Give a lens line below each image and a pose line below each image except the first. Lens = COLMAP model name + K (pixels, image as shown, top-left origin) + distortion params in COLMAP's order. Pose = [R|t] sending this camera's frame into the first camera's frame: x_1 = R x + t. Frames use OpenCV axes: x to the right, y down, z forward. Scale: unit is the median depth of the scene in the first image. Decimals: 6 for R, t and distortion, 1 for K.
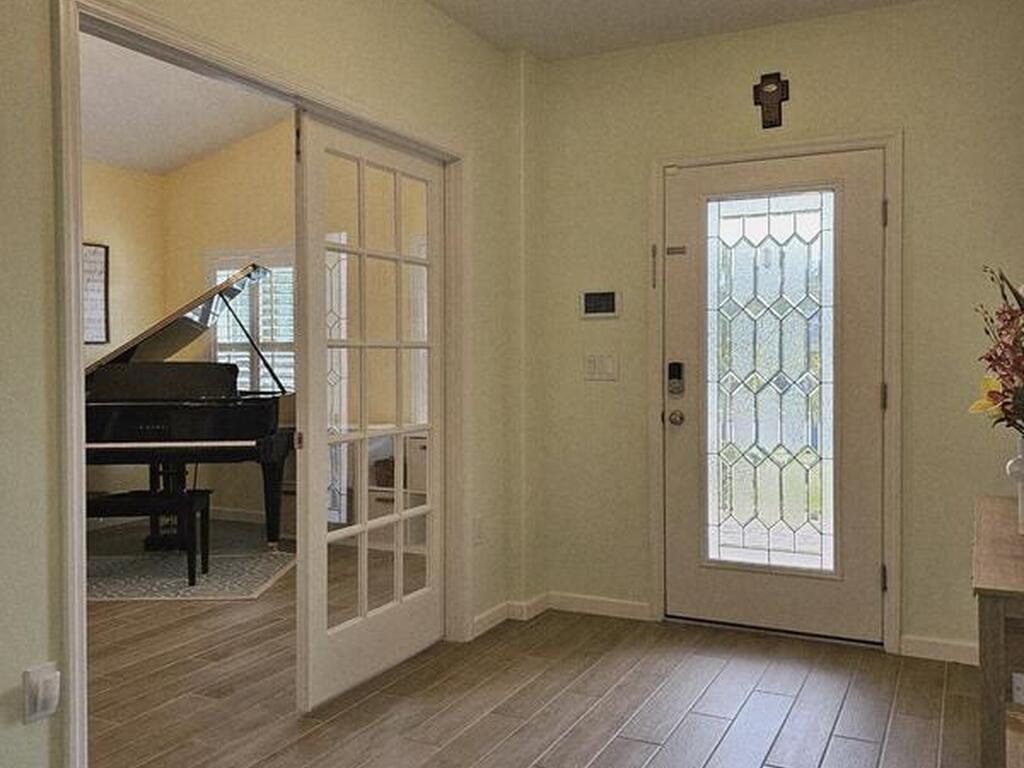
lens RADIAL K [[925.1, 0, 494.3], [0, 925.1, 365.7], [0, 0, 1]] dist [0.091175, -0.126489]
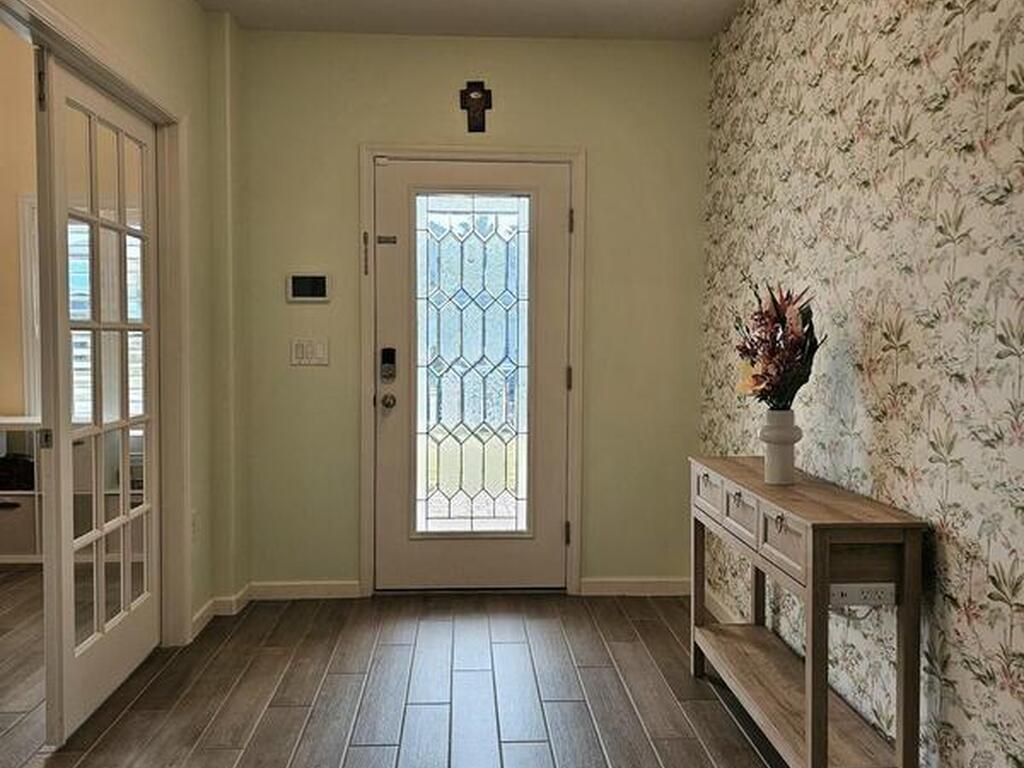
lens RADIAL K [[925.1, 0, 510.8], [0, 925.1, 384.9], [0, 0, 1]] dist [0.091175, -0.126489]
pose [[0.869937, -0.014979, 0.492934, -0.204113], [-0.004974, 0.999221, 0.039143, -0.003607], [-0.493137, -0.036503, 0.869186, 0.028561]]
